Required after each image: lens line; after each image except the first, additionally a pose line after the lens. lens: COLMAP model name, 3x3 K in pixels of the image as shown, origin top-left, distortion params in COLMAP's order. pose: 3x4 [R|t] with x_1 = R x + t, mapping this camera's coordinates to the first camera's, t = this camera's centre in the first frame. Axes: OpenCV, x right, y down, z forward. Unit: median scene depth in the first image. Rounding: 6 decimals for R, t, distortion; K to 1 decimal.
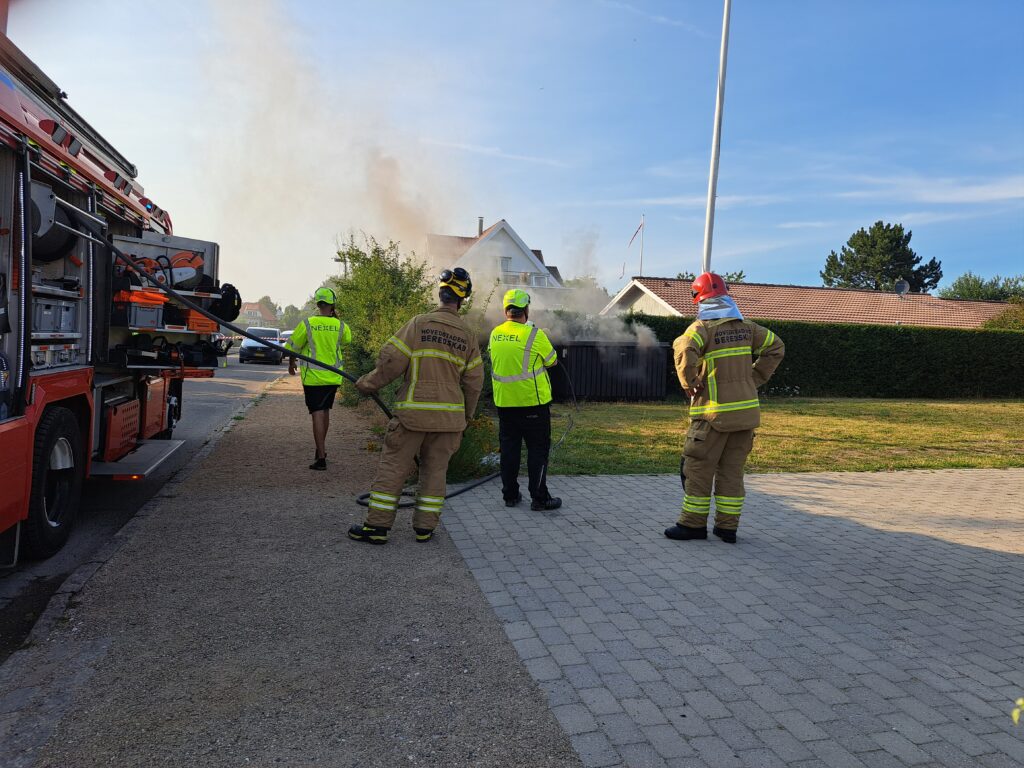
lens RADIAL K [[730.6, 0, 518.0], [0, 730.6, 386.9], [0, 0, 1]] dist [0.014137, -0.008031]
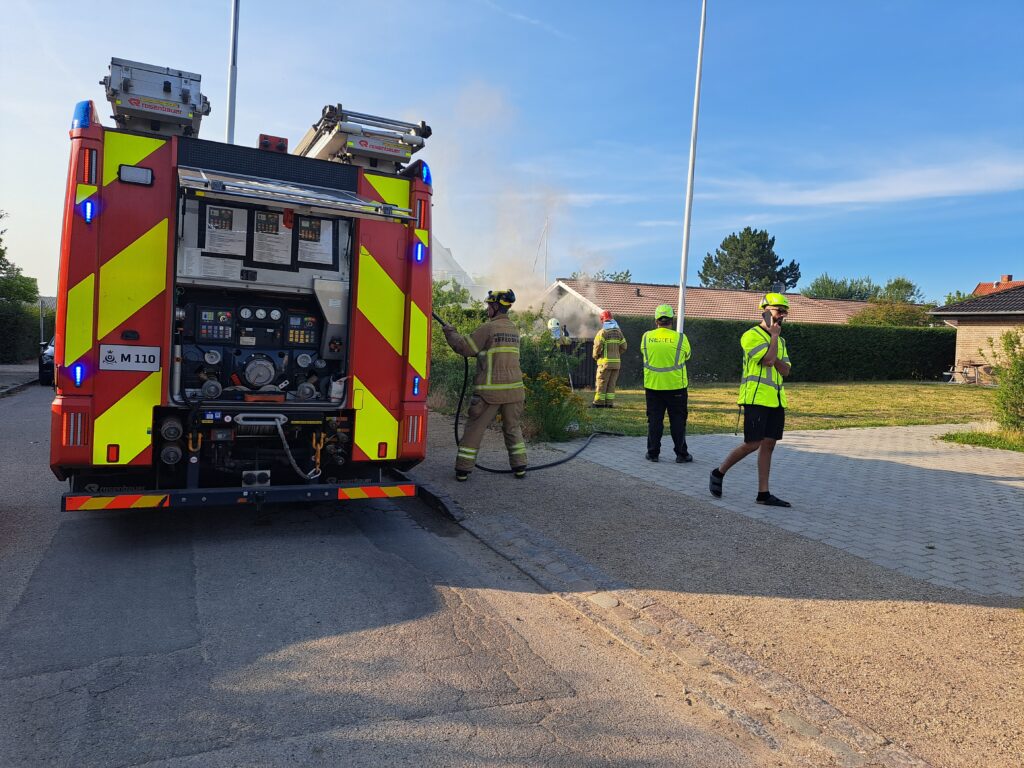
lens RADIAL K [[730.6, 0, 518.0], [0, 730.6, 386.9], [0, 0, 1]] dist [0.014137, -0.008031]
pose [[0.984779, -0.019226, 0.172746, -1.056394], [0.018062, 0.999802, 0.008306, 0.026177], [-0.172872, -0.005059, 0.984931, -0.780246]]
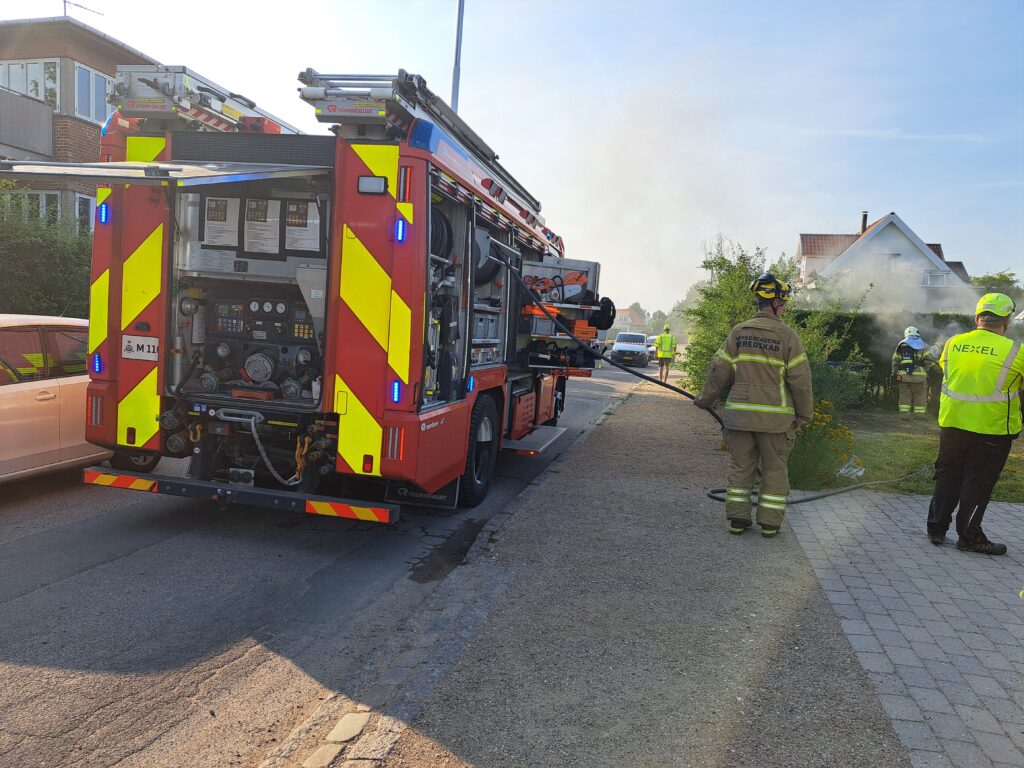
lens RADIAL K [[730.6, 0, 518.0], [0, 730.6, 386.9], [0, 0, 1]] dist [0.014137, -0.008031]
pose [[0.883993, 0.041457, -0.465658, 0.032254], [-0.044185, 0.999011, 0.005062, 0.002631], [0.465407, 0.016101, 0.884950, -0.108375]]
